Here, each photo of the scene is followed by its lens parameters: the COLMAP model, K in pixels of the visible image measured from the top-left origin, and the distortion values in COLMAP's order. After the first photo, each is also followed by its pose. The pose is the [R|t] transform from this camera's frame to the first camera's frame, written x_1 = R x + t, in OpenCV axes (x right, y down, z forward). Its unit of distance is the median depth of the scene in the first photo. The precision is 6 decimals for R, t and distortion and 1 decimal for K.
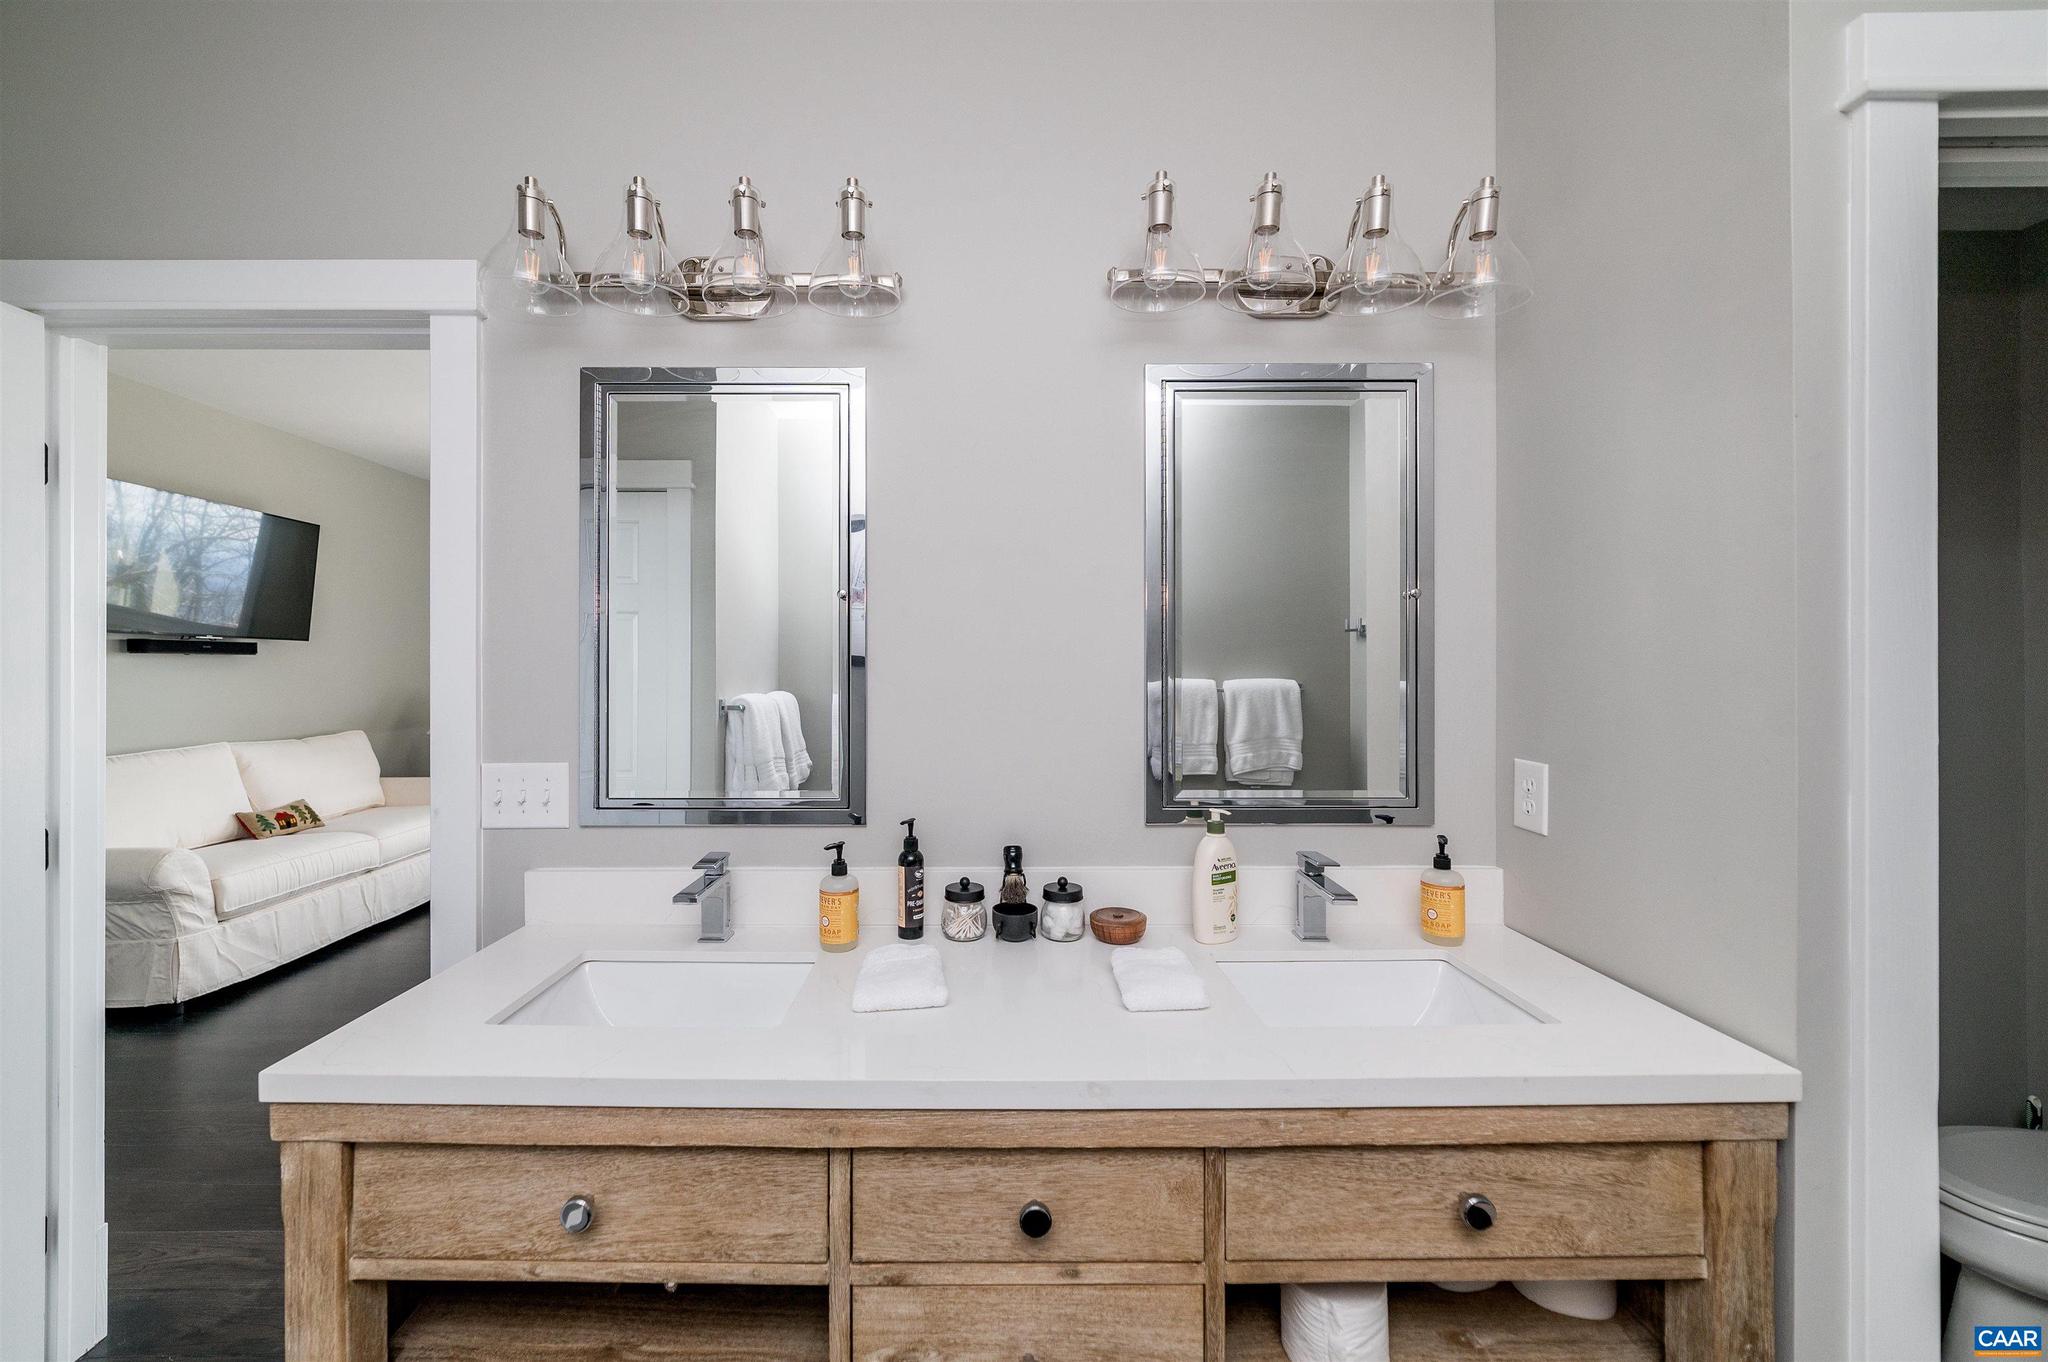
lens RADIAL K [[776.1, 0, 1019.7], [0, 776.1, 667.6], [0, 0, 1]] dist [-0.000993, 0.000307]
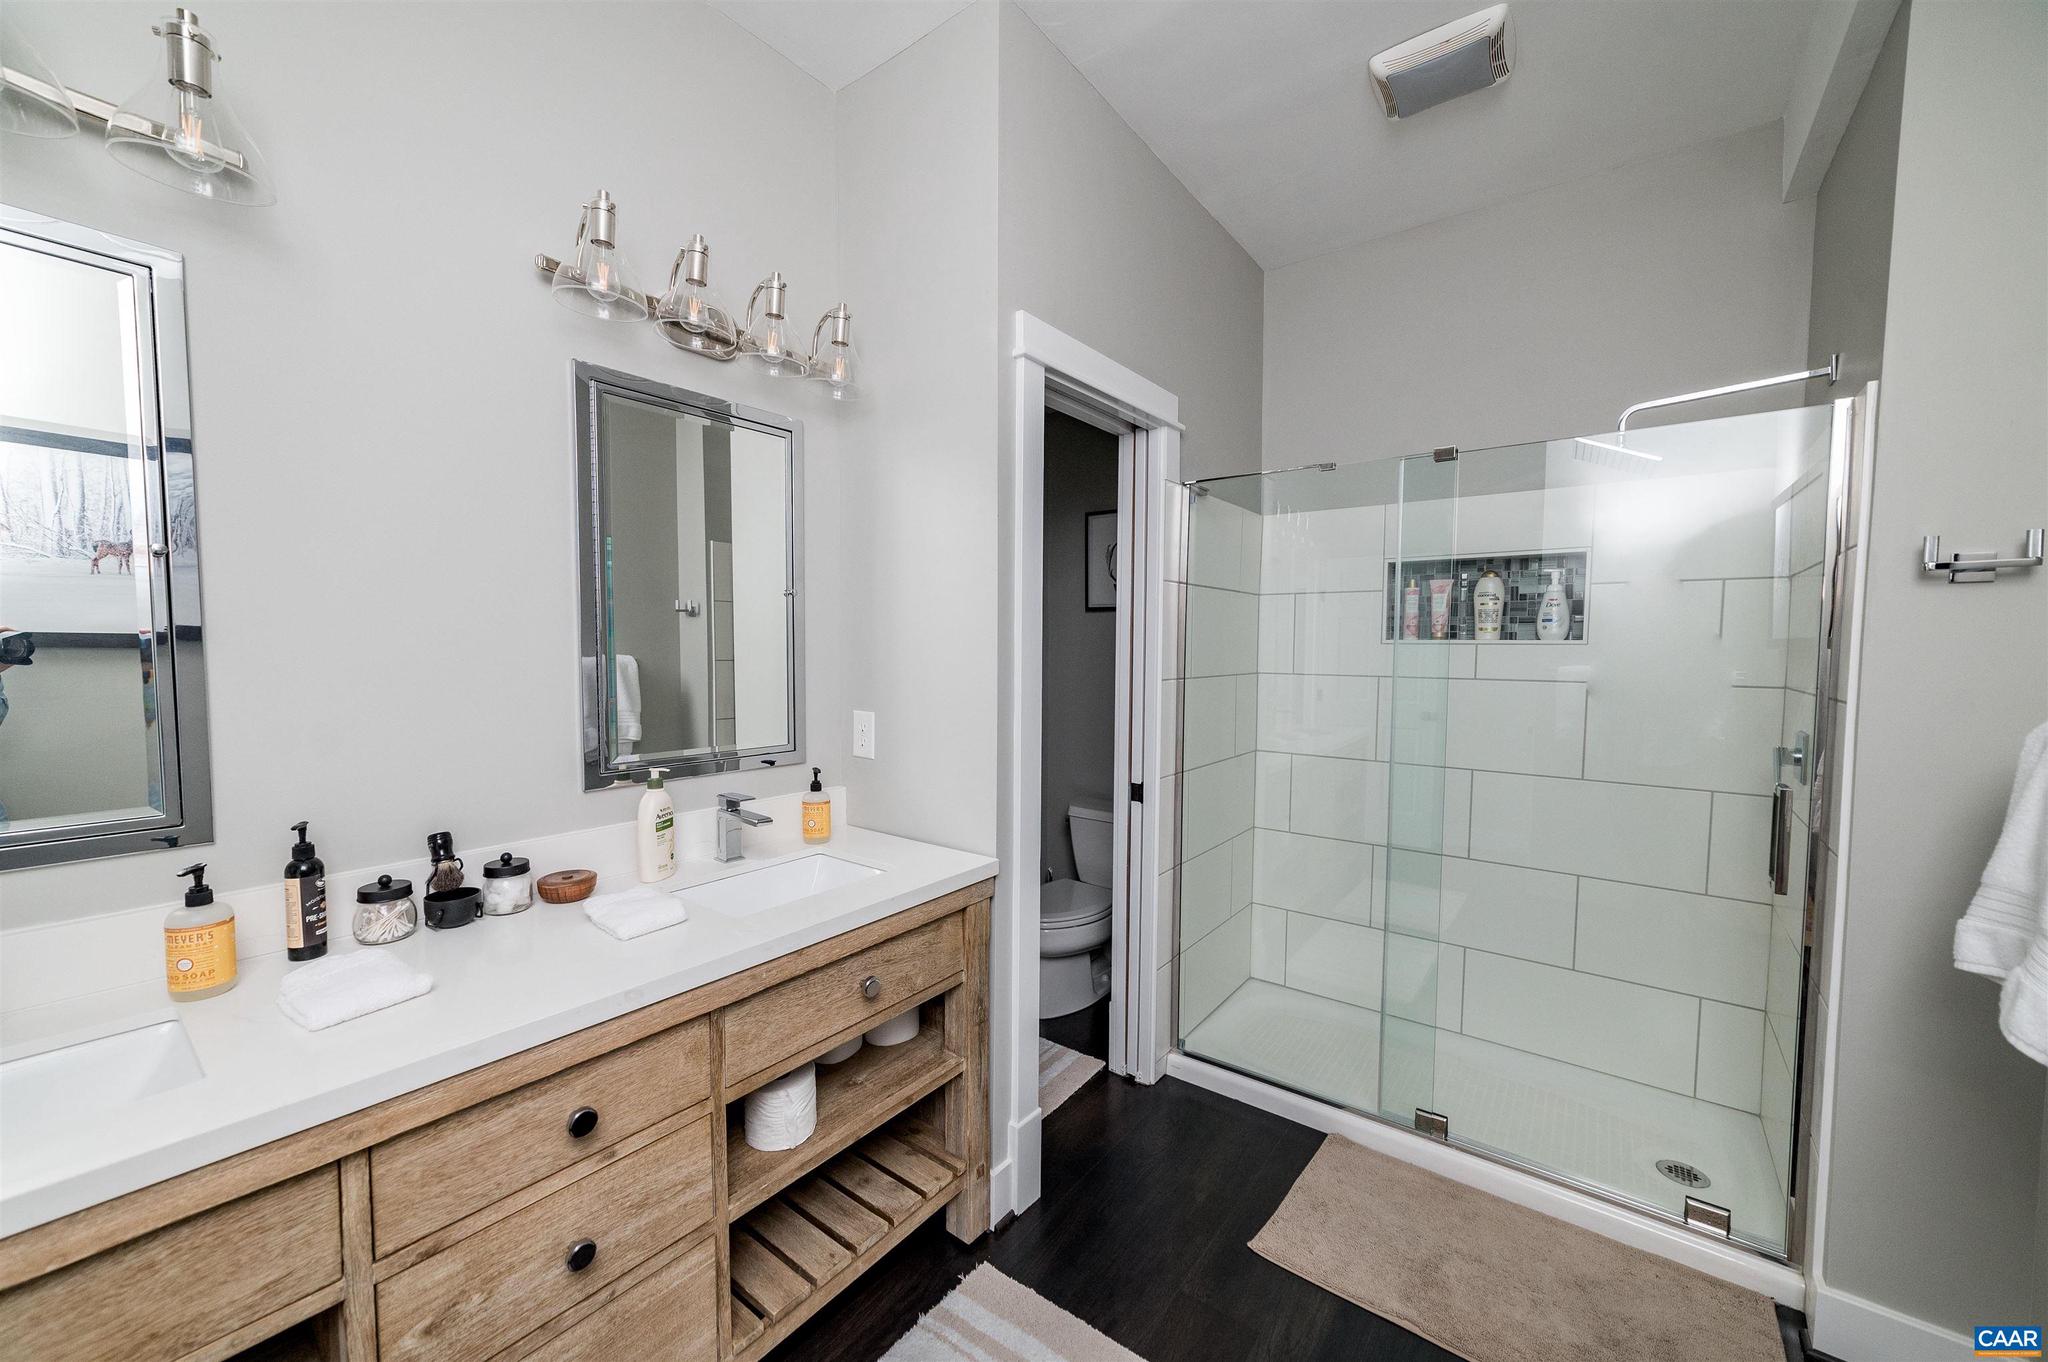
lens RADIAL K [[778.4, 0, 1024.0], [0, 778.4, 681.0], [0, 0, 1]] dist [0.001627, 0.000864]
pose [[0.607956, -0.029765, 0.793413, -0.471423], [-0.010210, 0.998921, 0.045299, -0.011232], [-0.793905, -0.035641, 0.606996, -0.209607]]
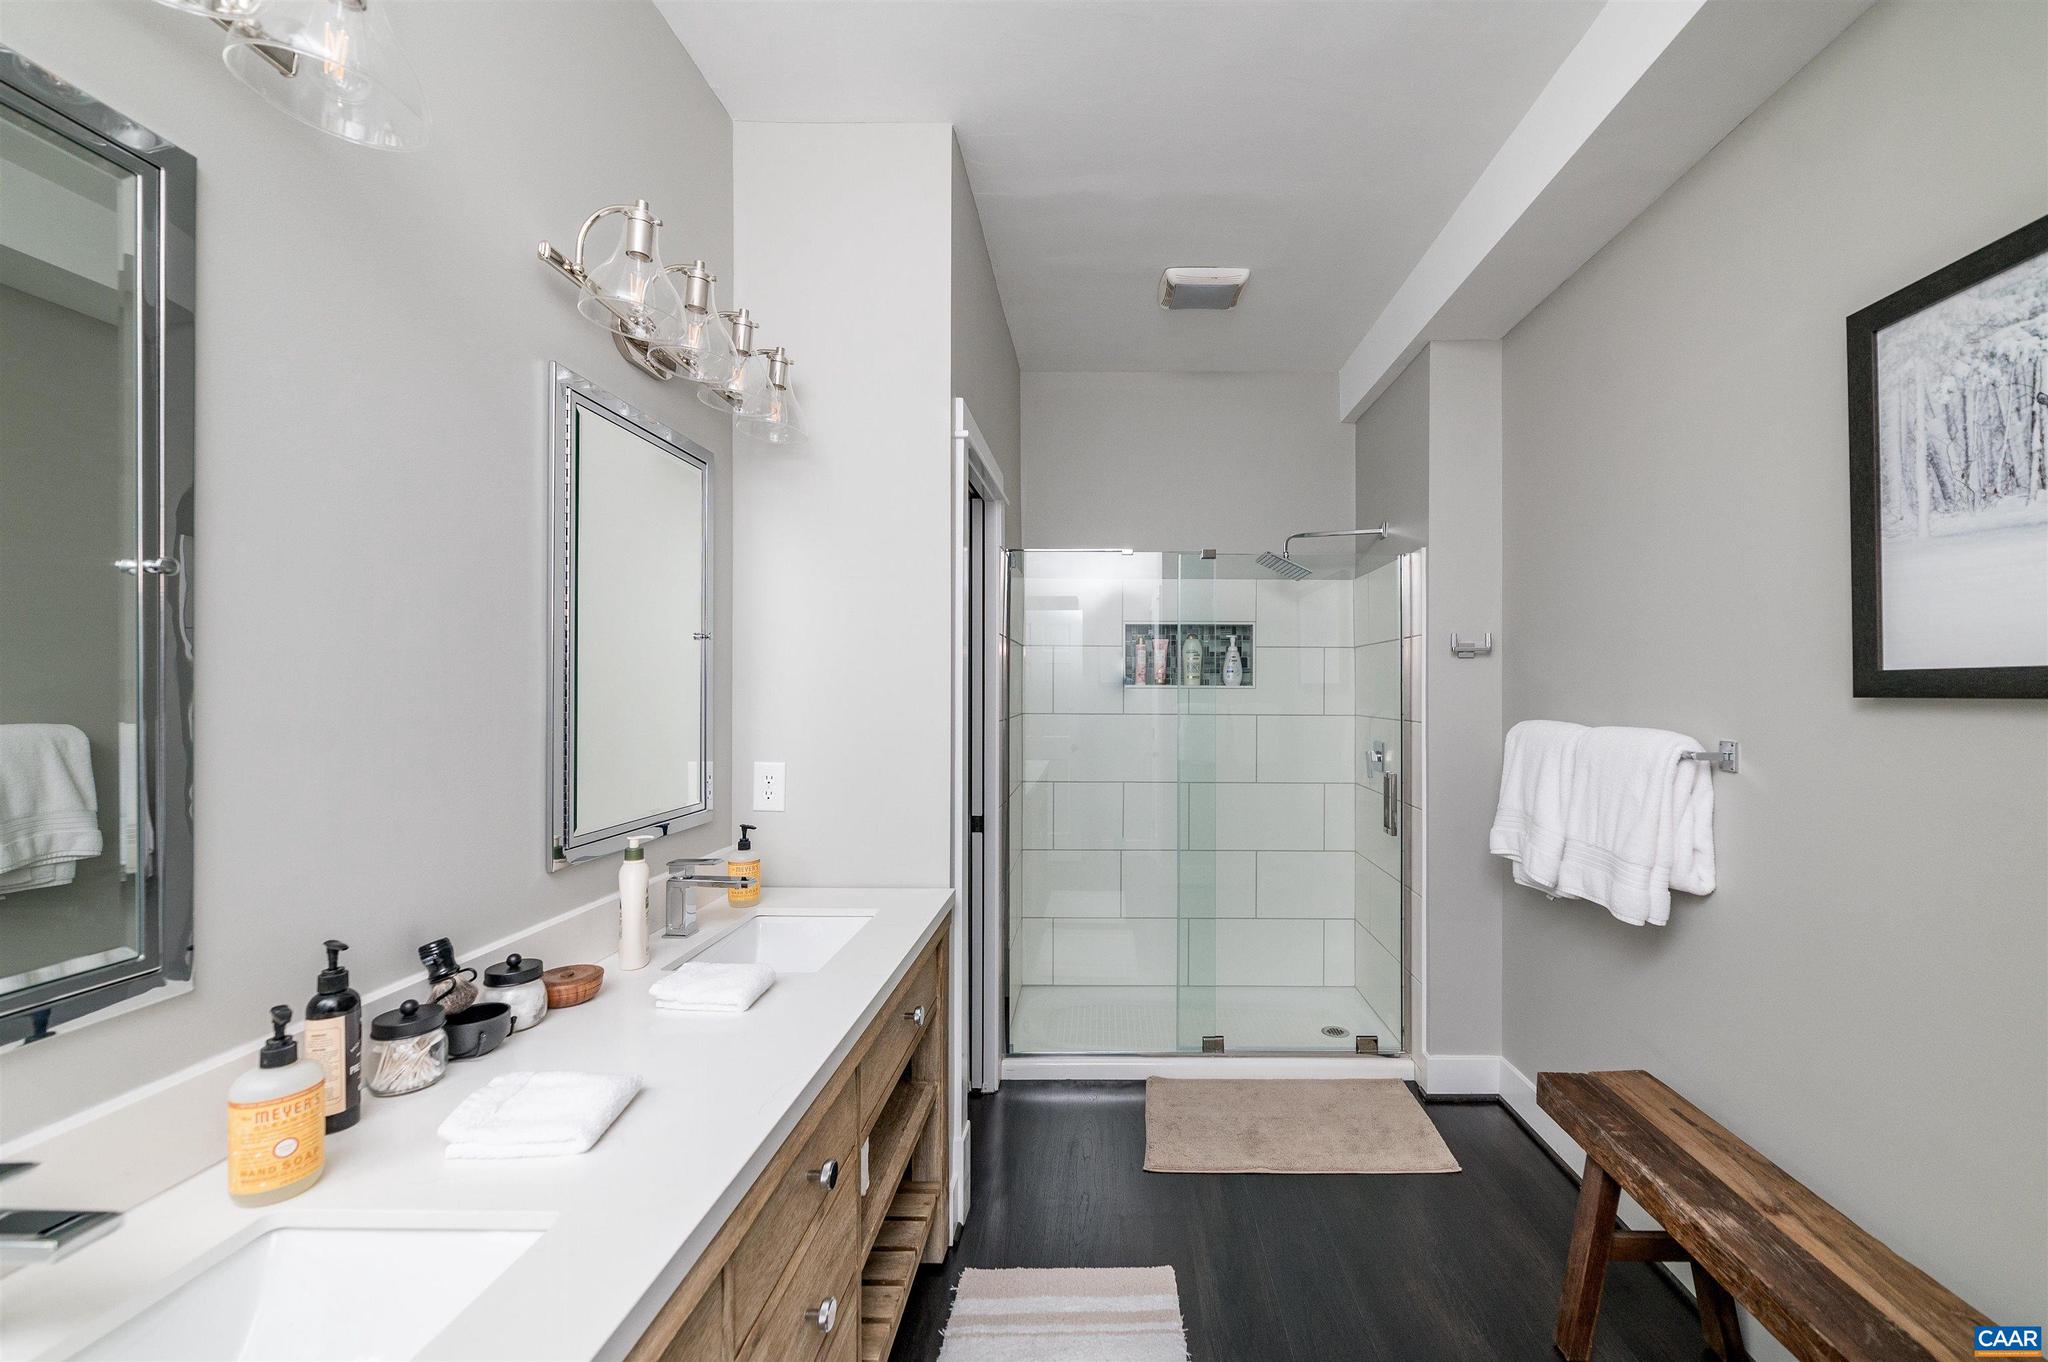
lens RADIAL K [[804.7, 0, 1111.0], [0, 804.7, 678.1], [0, 0, 1]] dist [0.000753, 0.000266]
pose [[0.005798, 0.016689, 0.999844, -1.121882], [-0.005576, 0.999846, -0.016657, -0.015780], [-0.999968, -0.005479, 0.005890, 0.513838]]
